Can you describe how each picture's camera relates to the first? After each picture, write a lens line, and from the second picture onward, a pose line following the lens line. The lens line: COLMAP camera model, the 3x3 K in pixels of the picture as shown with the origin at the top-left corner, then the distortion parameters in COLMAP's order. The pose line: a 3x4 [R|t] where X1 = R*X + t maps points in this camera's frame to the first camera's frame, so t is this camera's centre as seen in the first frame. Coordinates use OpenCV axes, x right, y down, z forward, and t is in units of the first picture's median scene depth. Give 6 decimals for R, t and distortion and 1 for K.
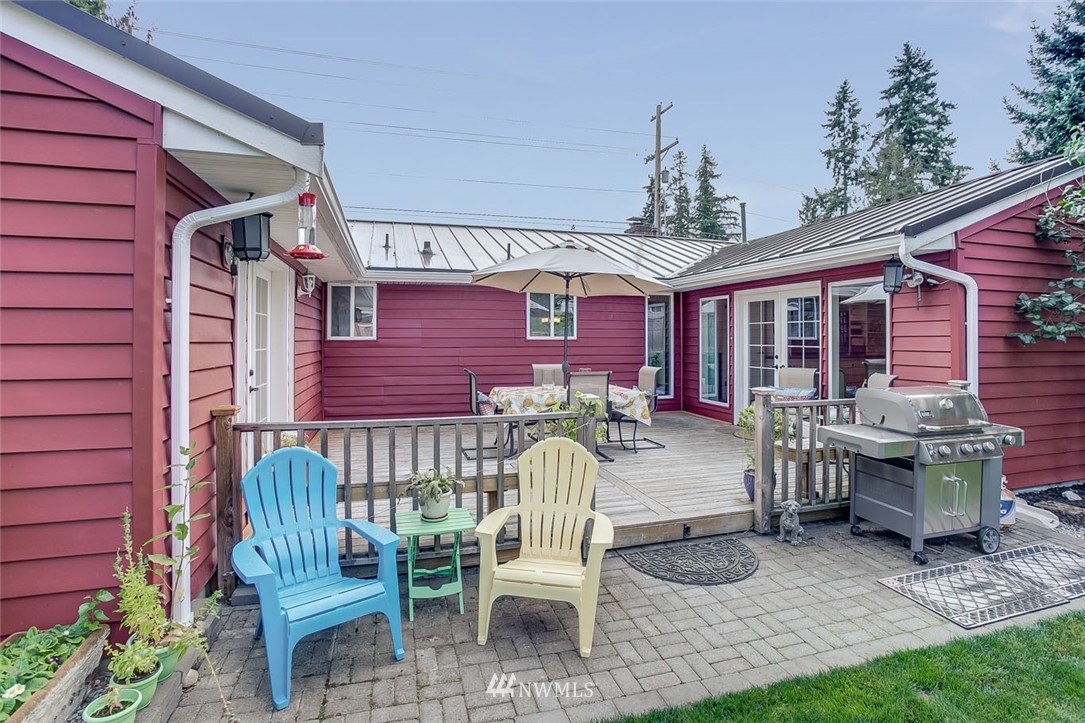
lens RADIAL K [[537.3, 0, 561.8], [0, 537.3, 327.2], [0, 0, 1]] dist [-0.022273, 0.009016]
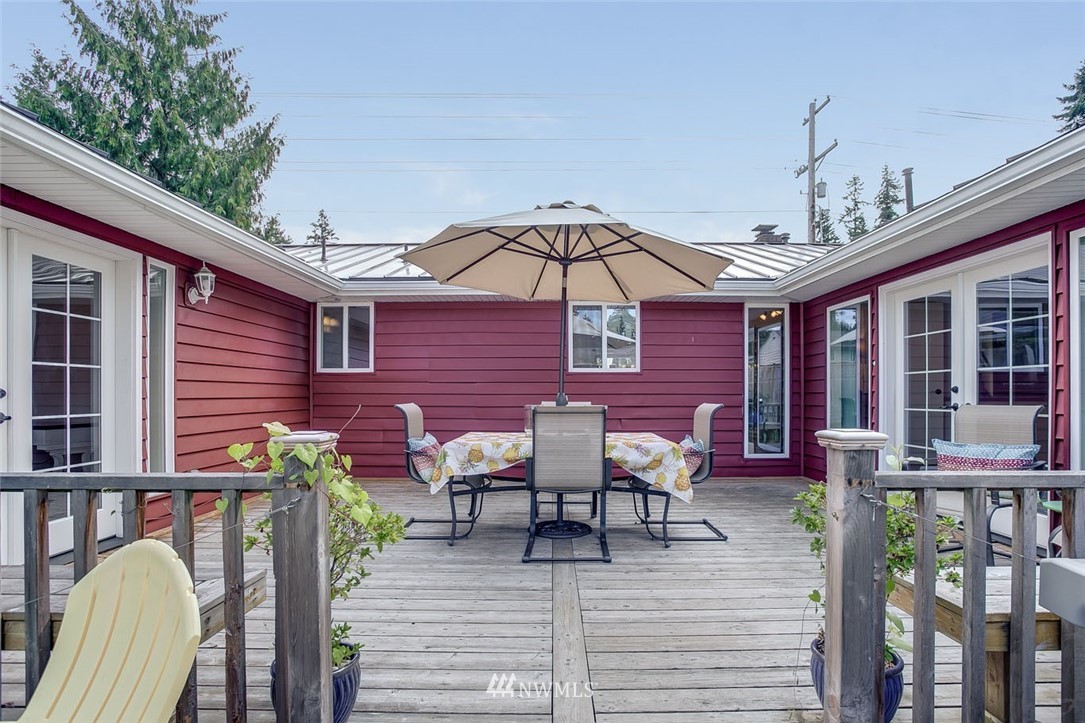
lens RADIAL K [[537.3, 0, 557.8], [0, 537.3, 388.5], [0, 0, 1]] dist [-0.022273, 0.009016]
pose [[0.955765, -0.004539, -0.294095, 0.045916], [0.007770, 0.999922, 0.009818, 0.012546], [0.294027, -0.011668, 0.955726, 0.094865]]
